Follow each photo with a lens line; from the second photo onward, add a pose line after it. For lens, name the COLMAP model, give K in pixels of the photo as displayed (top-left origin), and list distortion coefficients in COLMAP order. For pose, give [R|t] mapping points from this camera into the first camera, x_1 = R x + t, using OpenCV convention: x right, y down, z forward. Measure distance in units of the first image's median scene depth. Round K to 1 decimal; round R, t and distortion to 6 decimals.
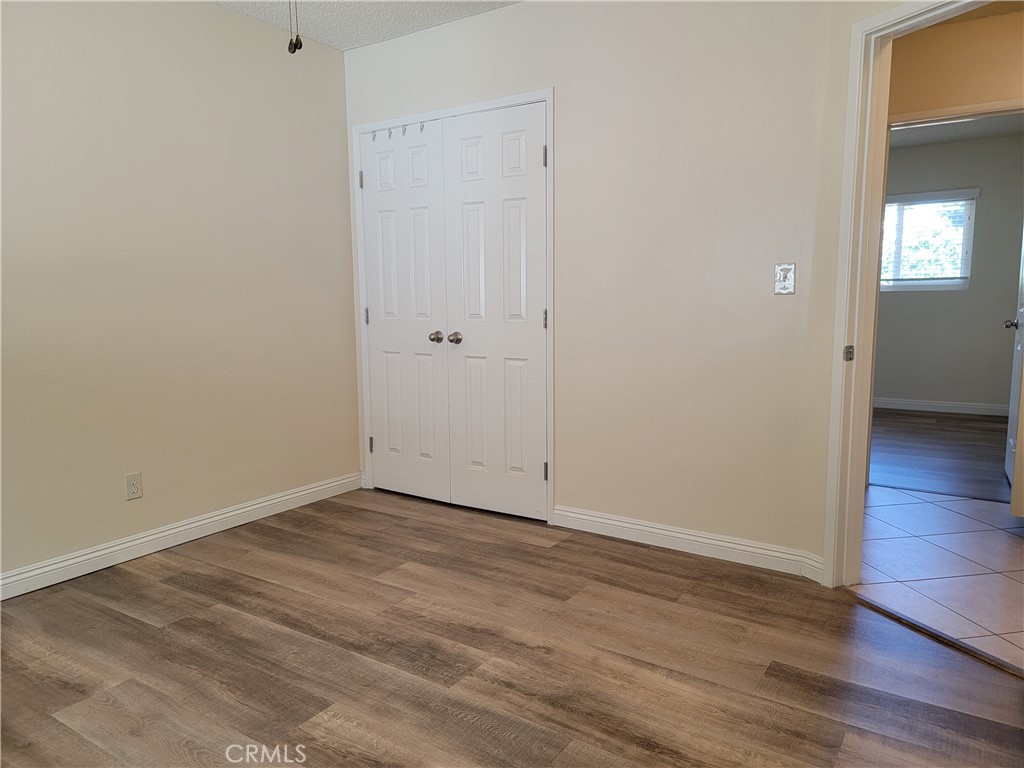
lens RADIAL K [[719.4, 0, 521.0], [0, 719.4, 391.9], [0, 0, 1]] dist [0.048818, -0.022264]
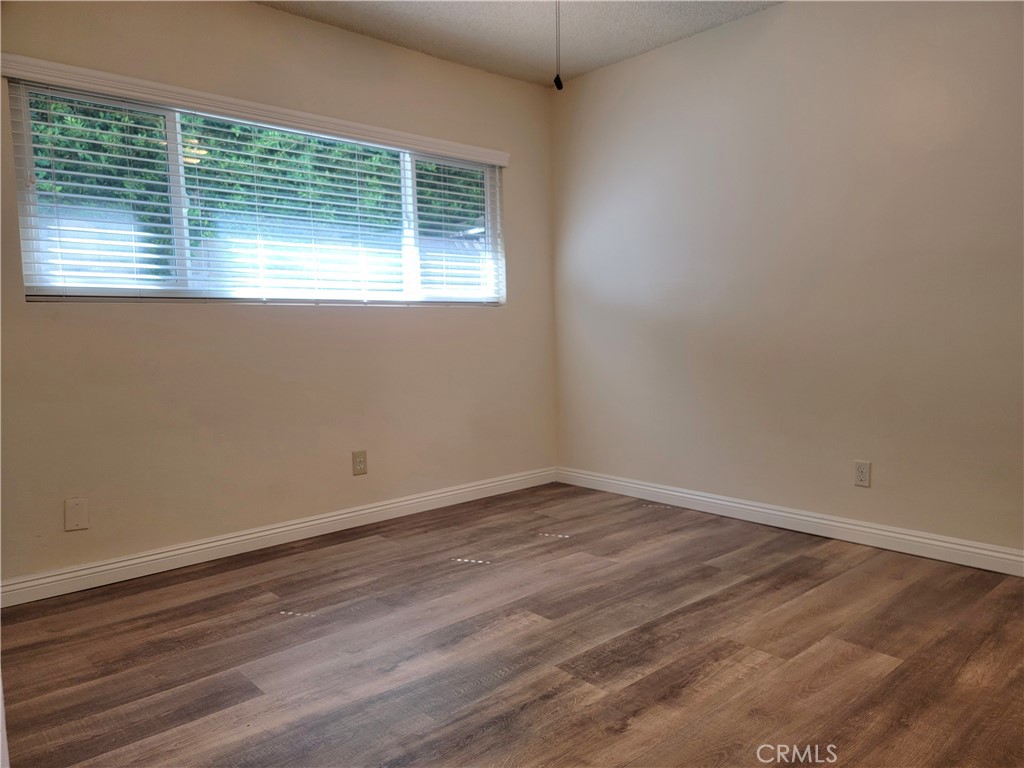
lens RADIAL K [[719.4, 0, 522.0], [0, 719.4, 380.2], [0, 0, 1]] dist [0.048818, -0.022264]
pose [[-0.250837, 0.081542, -0.964589, 0.648750], [-0.113623, 0.987078, 0.112990, -0.071869], [0.961338, 0.137942, -0.238330, 0.866268]]
